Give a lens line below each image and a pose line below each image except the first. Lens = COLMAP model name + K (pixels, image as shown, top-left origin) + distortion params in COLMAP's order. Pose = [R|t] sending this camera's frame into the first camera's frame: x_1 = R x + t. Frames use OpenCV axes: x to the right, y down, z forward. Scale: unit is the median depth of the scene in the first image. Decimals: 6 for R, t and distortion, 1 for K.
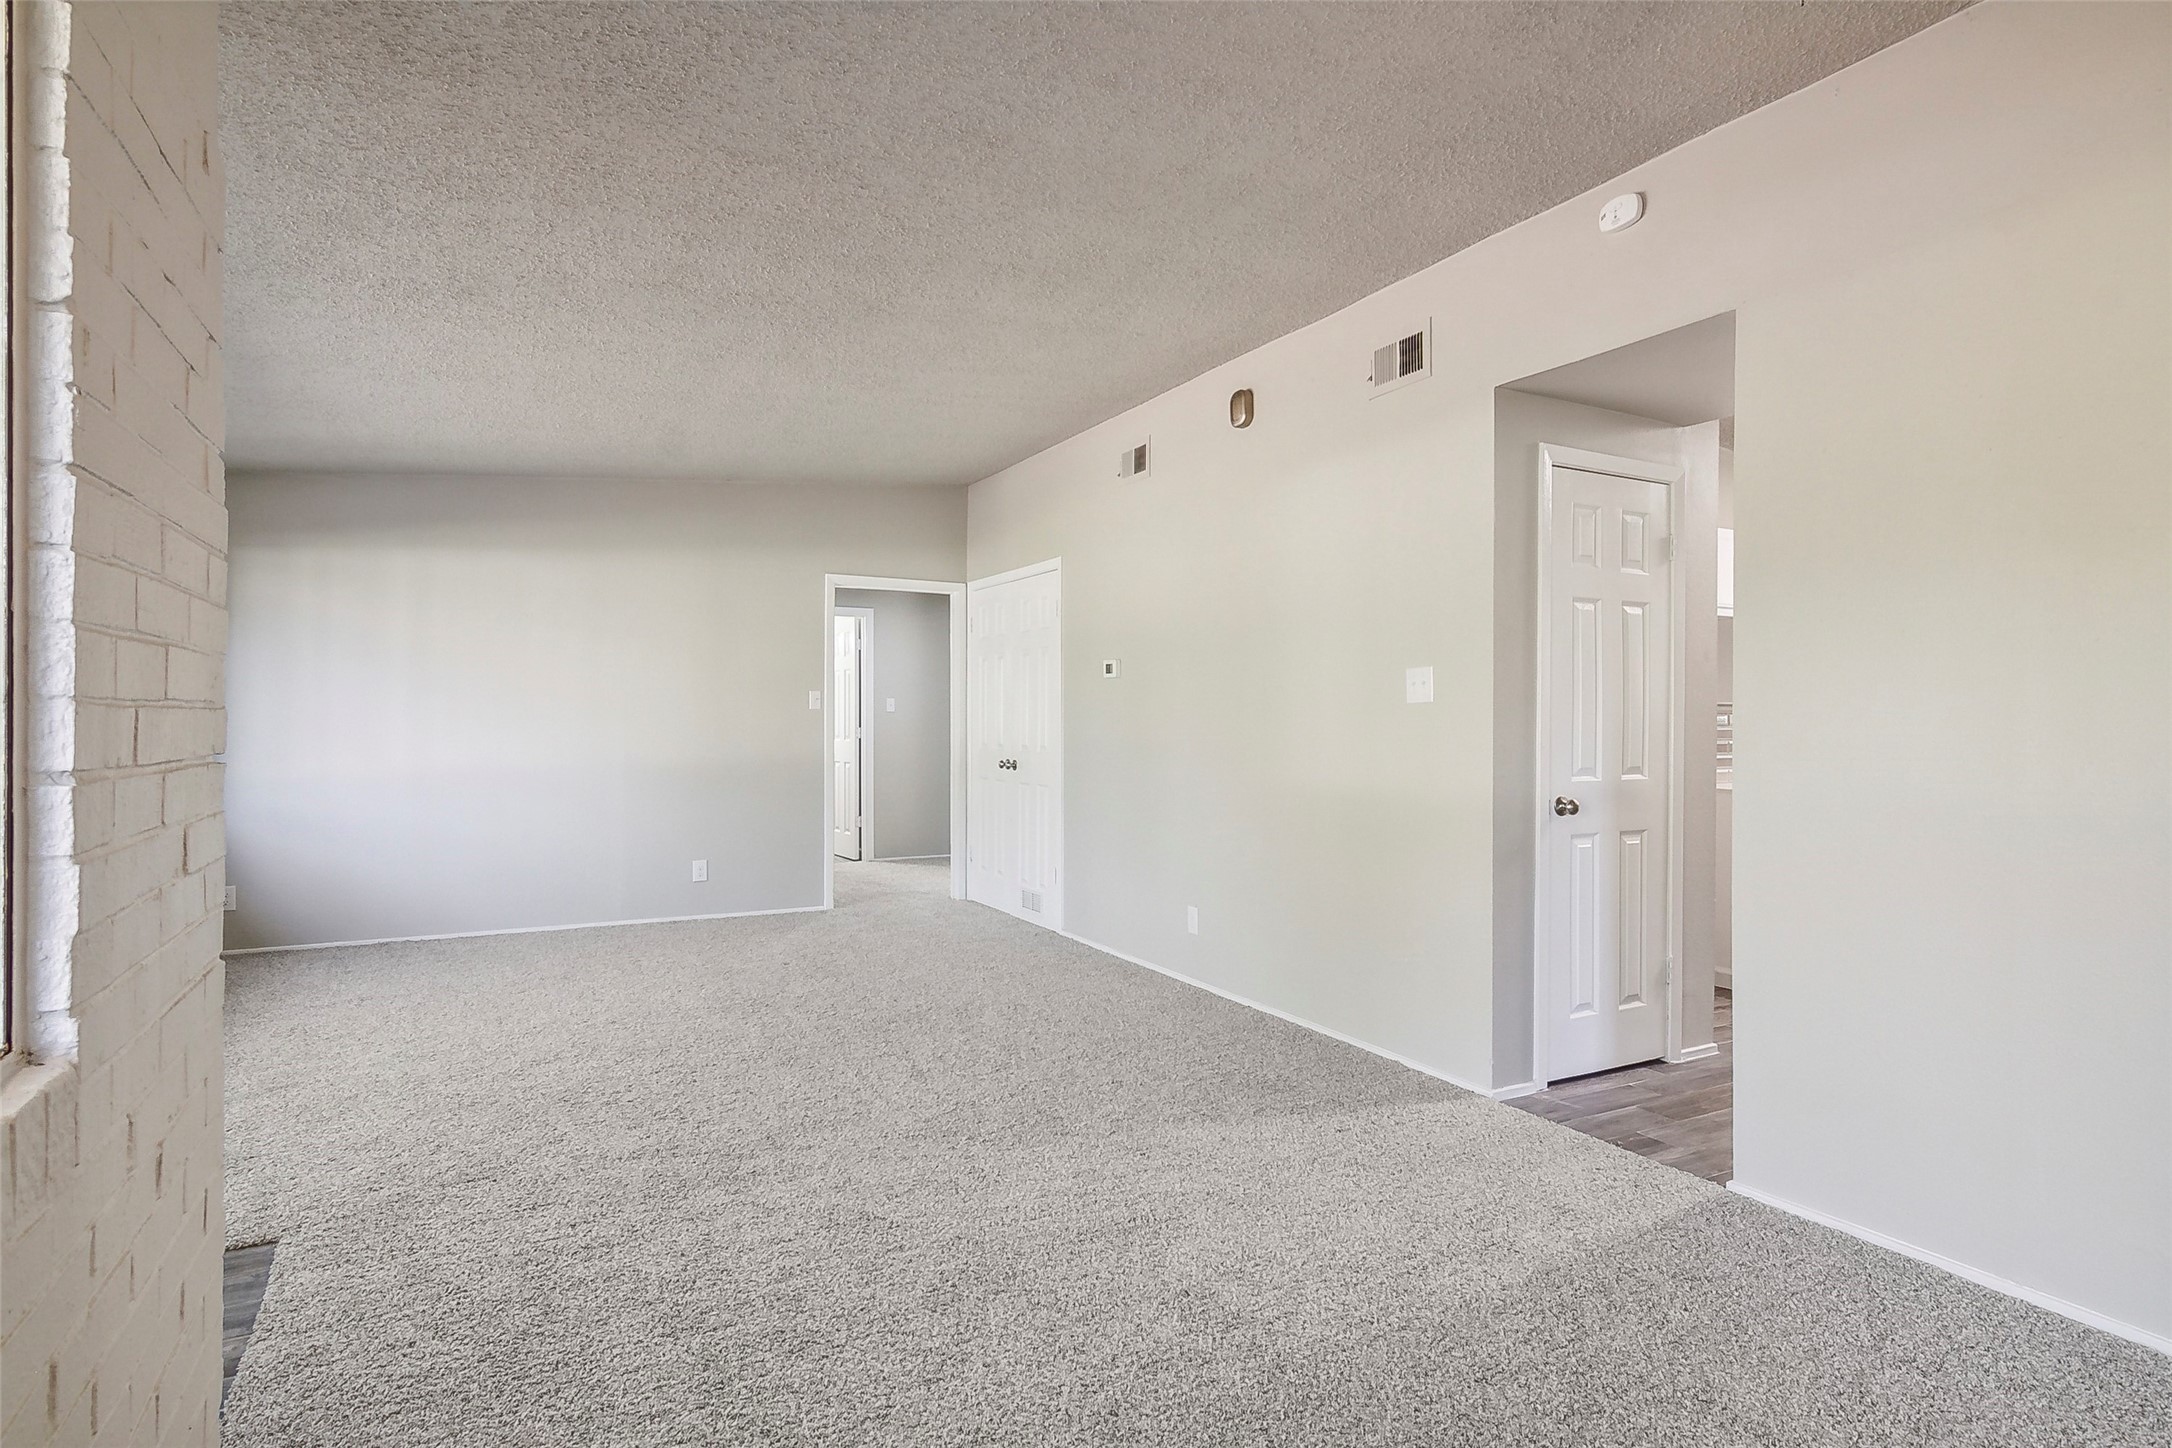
lens RADIAL K [[1108.3, 0, 1088.4], [0, 1108.3, 735.5], [0, 0, 1]] dist [-0.002498, -0.000351]
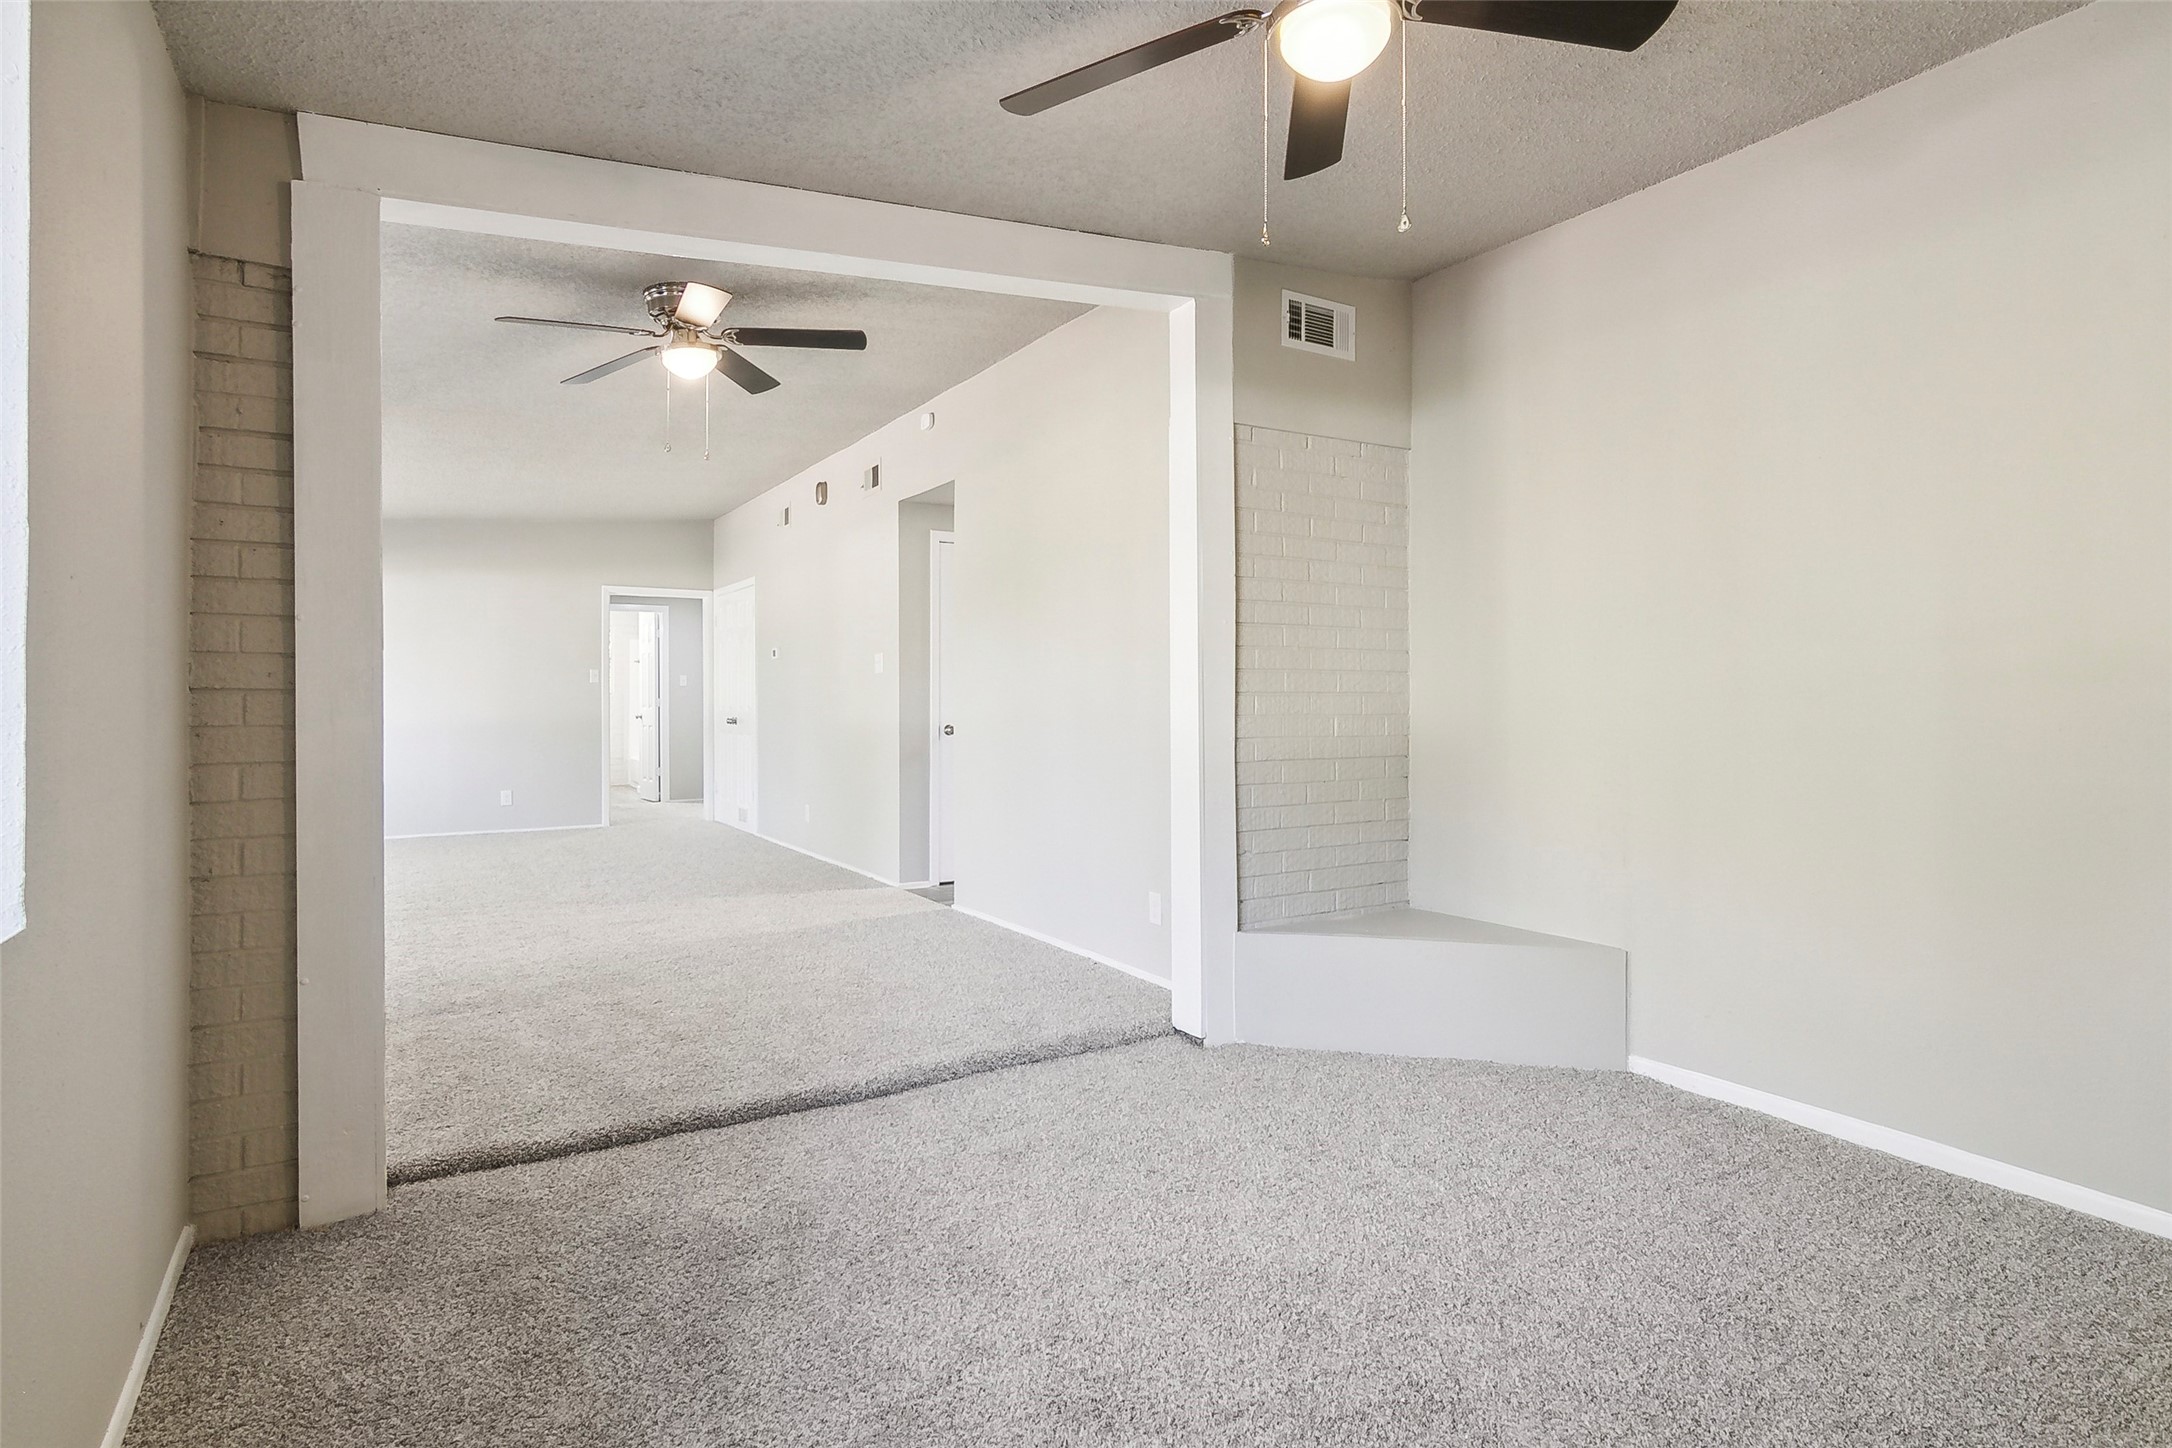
lens RADIAL K [[1148.0, 0, 1082.7], [0, 1148.0, 701.2], [0, 0, 1]] dist [-0.000295, -0.000086]
pose [[0.998818, -0.006499, 0.048166, 0.360083], [0.007181, 0.999876, -0.014012, 0.029305], [-0.048069, 0.014341, 0.998741, -0.569522]]
